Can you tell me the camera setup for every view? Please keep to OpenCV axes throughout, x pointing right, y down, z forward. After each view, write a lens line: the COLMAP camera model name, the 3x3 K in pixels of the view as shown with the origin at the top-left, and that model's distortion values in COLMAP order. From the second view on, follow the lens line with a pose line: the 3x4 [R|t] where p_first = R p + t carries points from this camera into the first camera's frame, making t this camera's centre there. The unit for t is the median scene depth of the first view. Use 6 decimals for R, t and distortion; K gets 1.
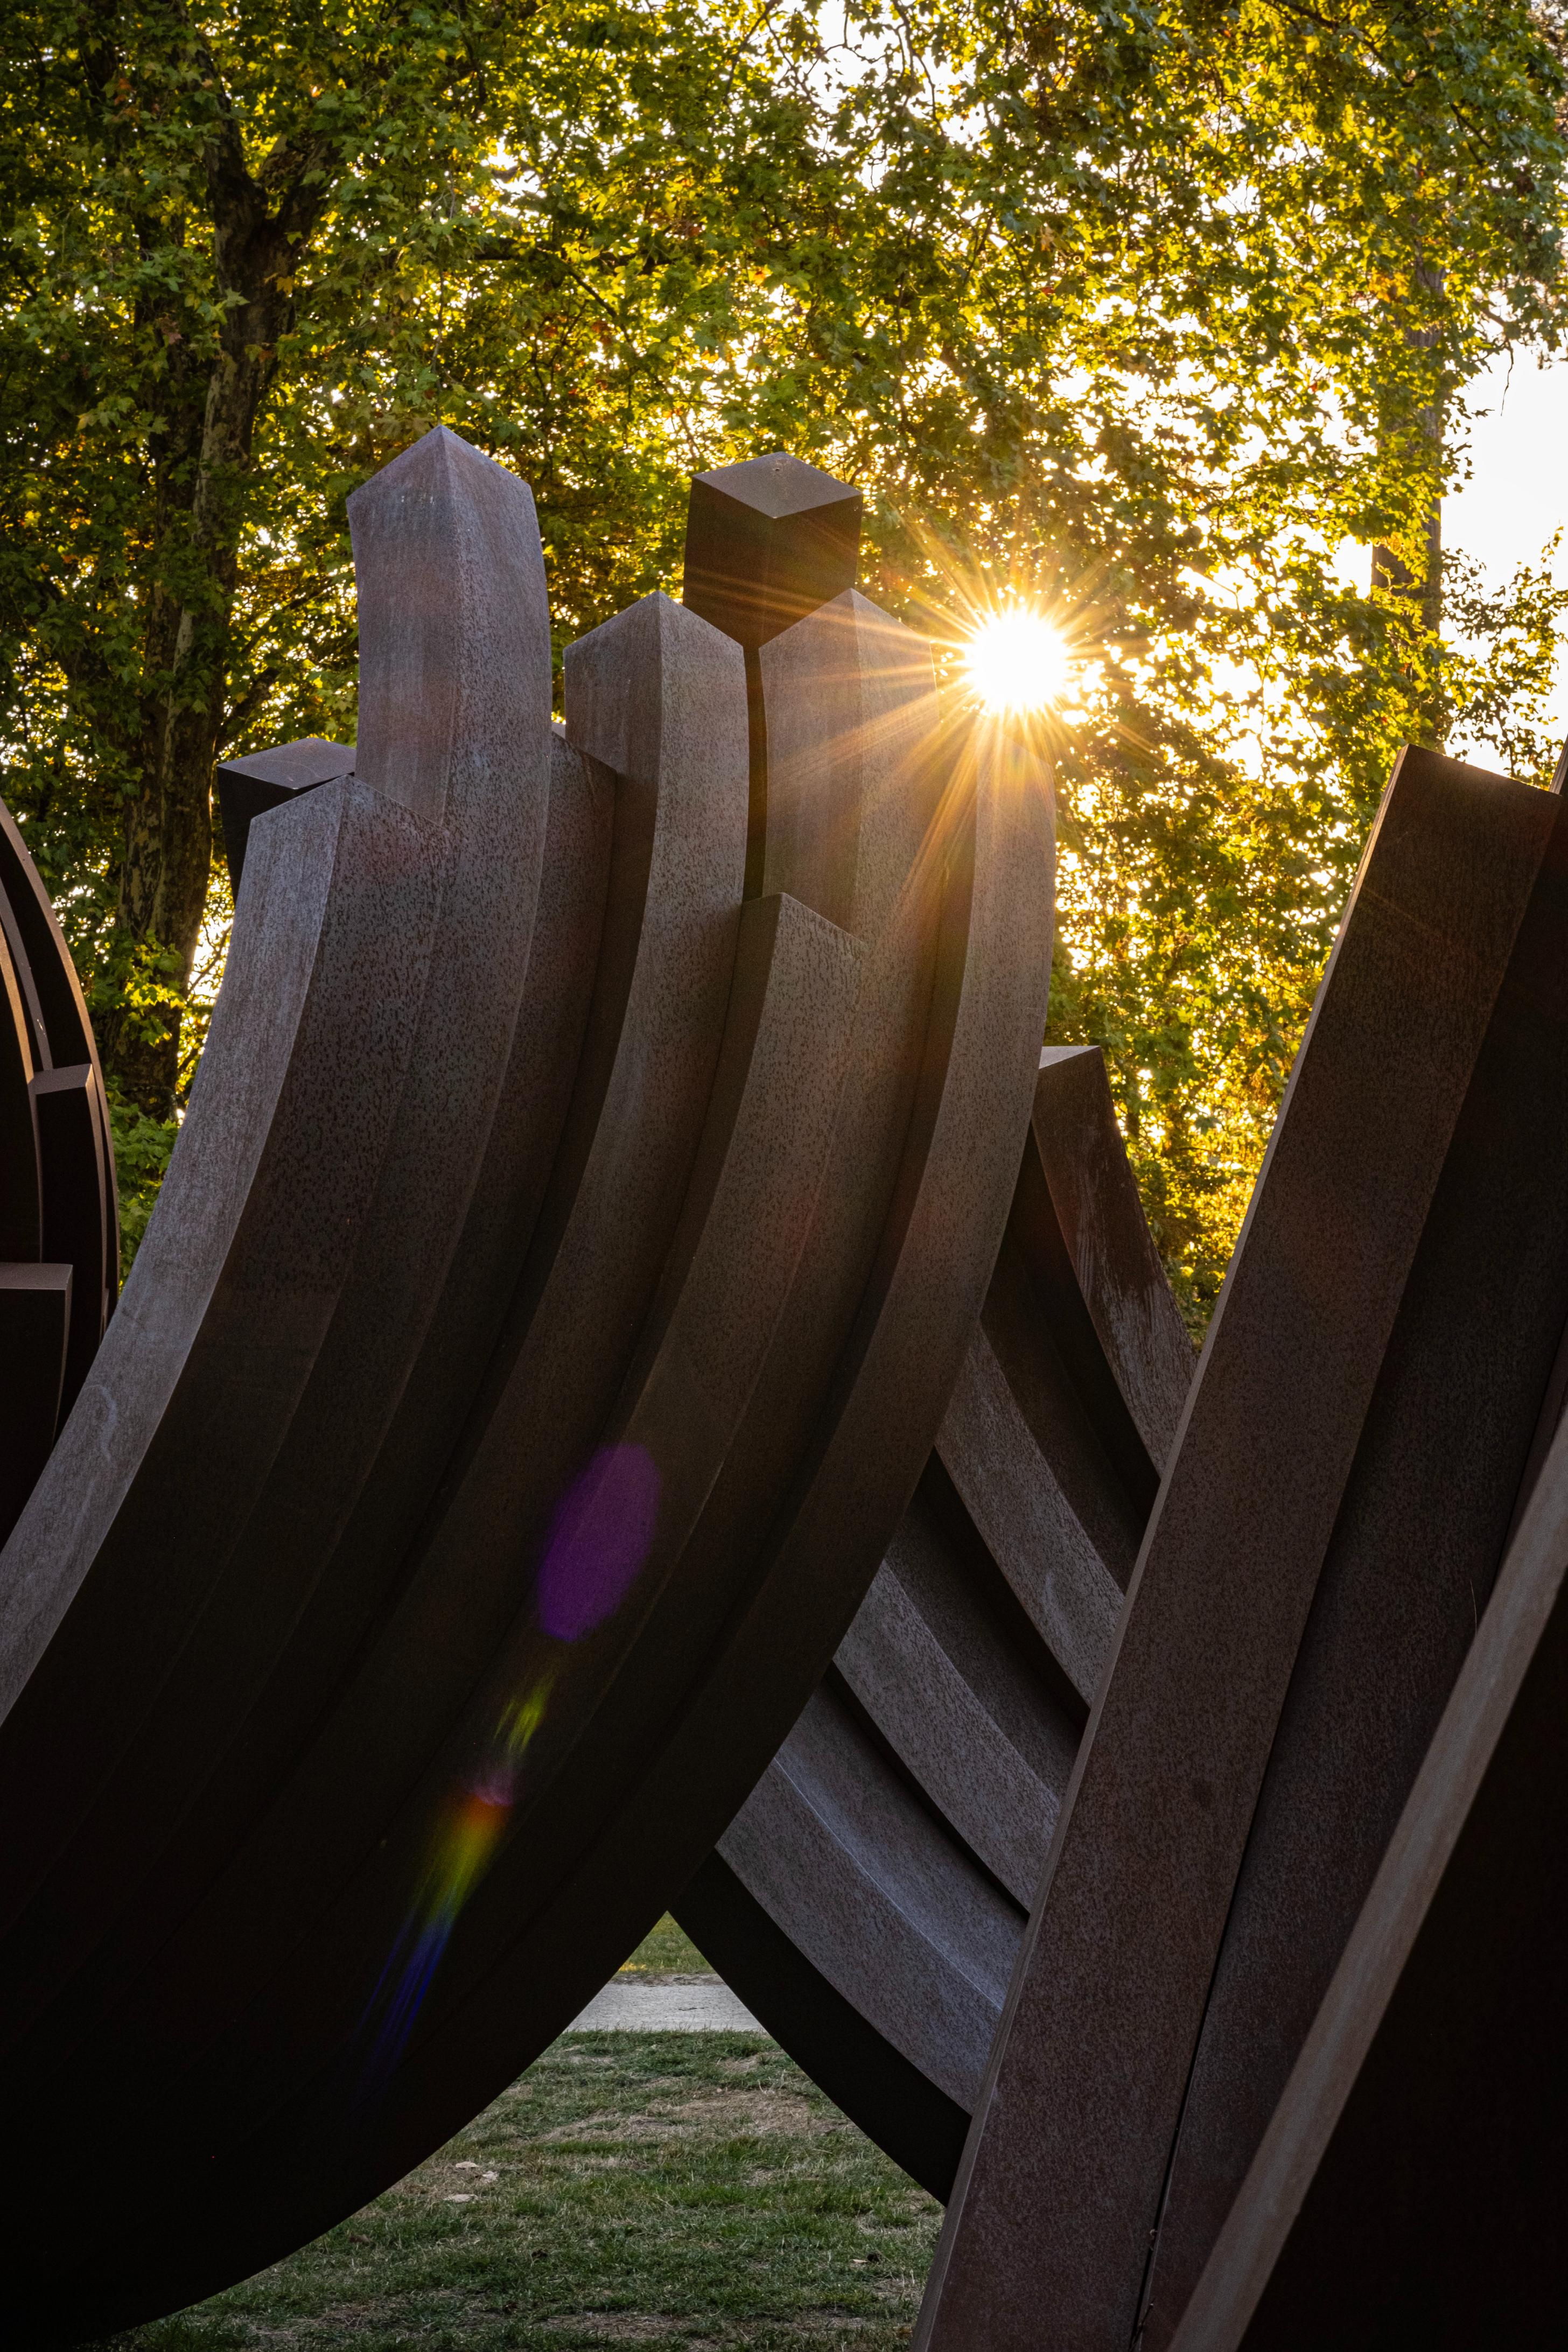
lens RADIAL K [[5010.5, 0, 784.0], [0, 5010.5, 1176.0], [0, 0, 1]] dist [-0.053376, 0.278581]
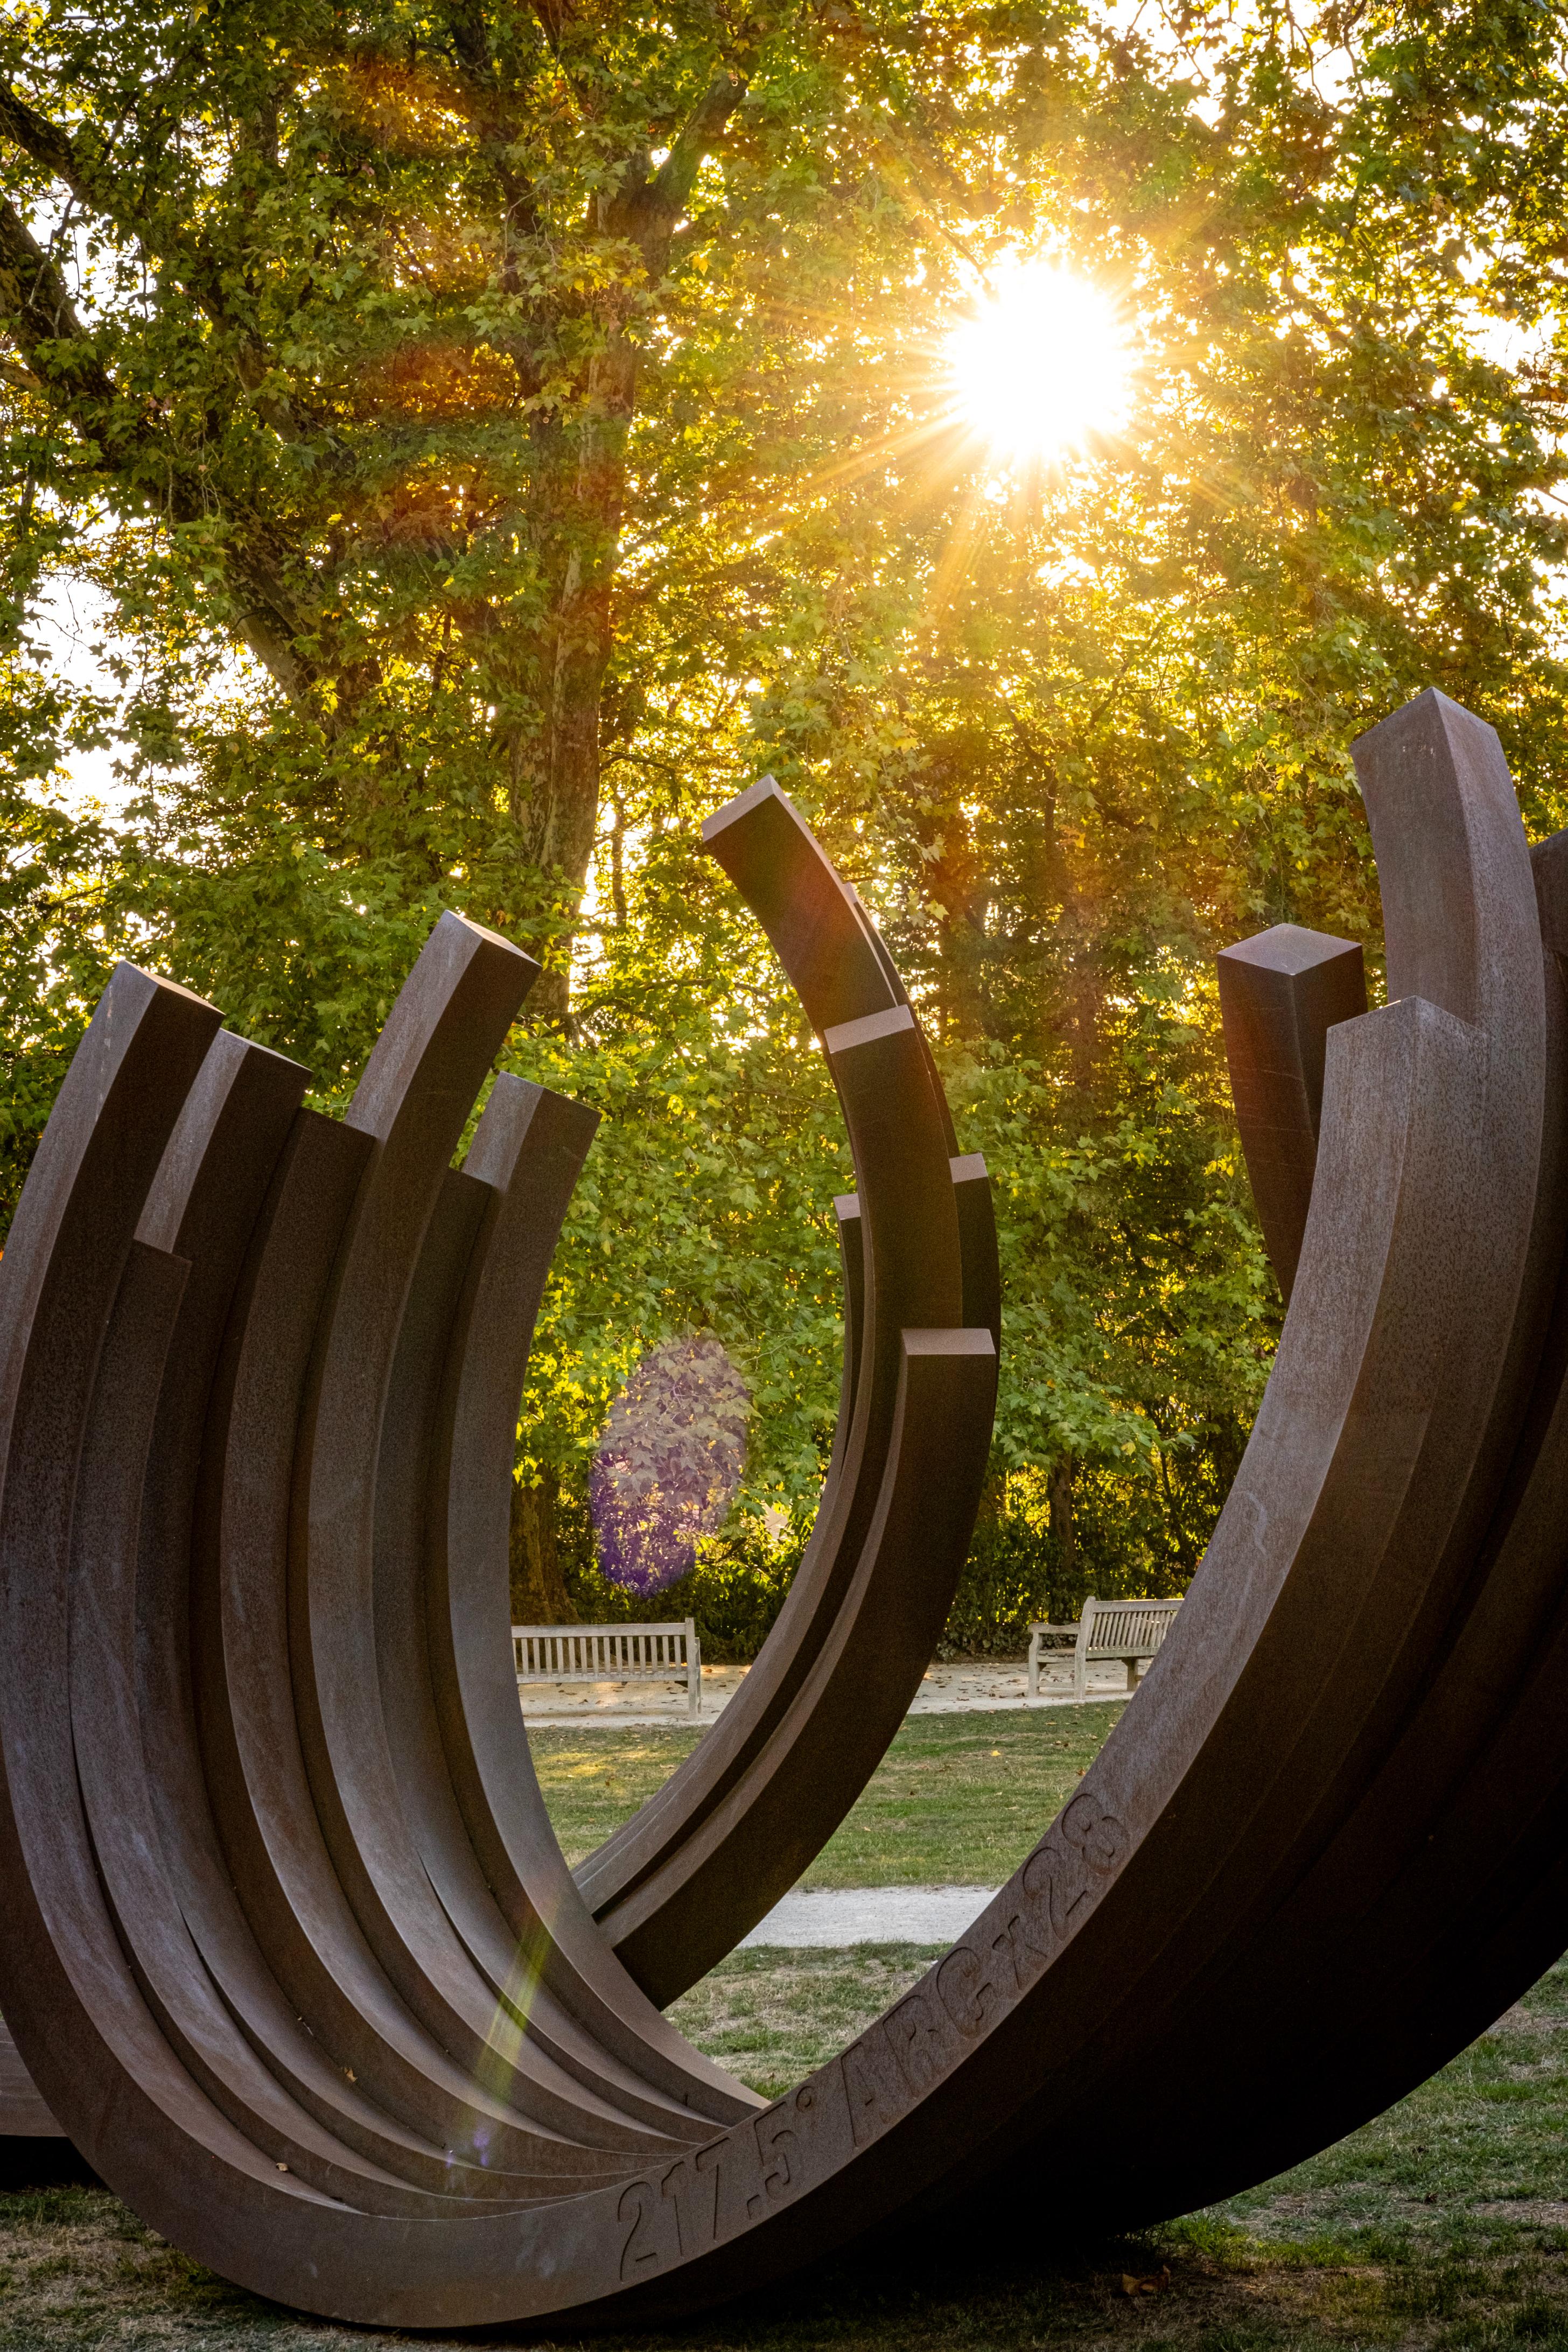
lens RADIAL K [[5010.5, 0, 784.0], [0, 5010.5, 1176.0], [0, 0, 1]] dist [-0.053376, 0.278581]
pose [[0.998919, -0.026310, -0.038319, -0.143941], [0.027534, 0.999116, 0.031766, -0.057571], [0.037449, -0.032787, 0.998761, -0.187074]]
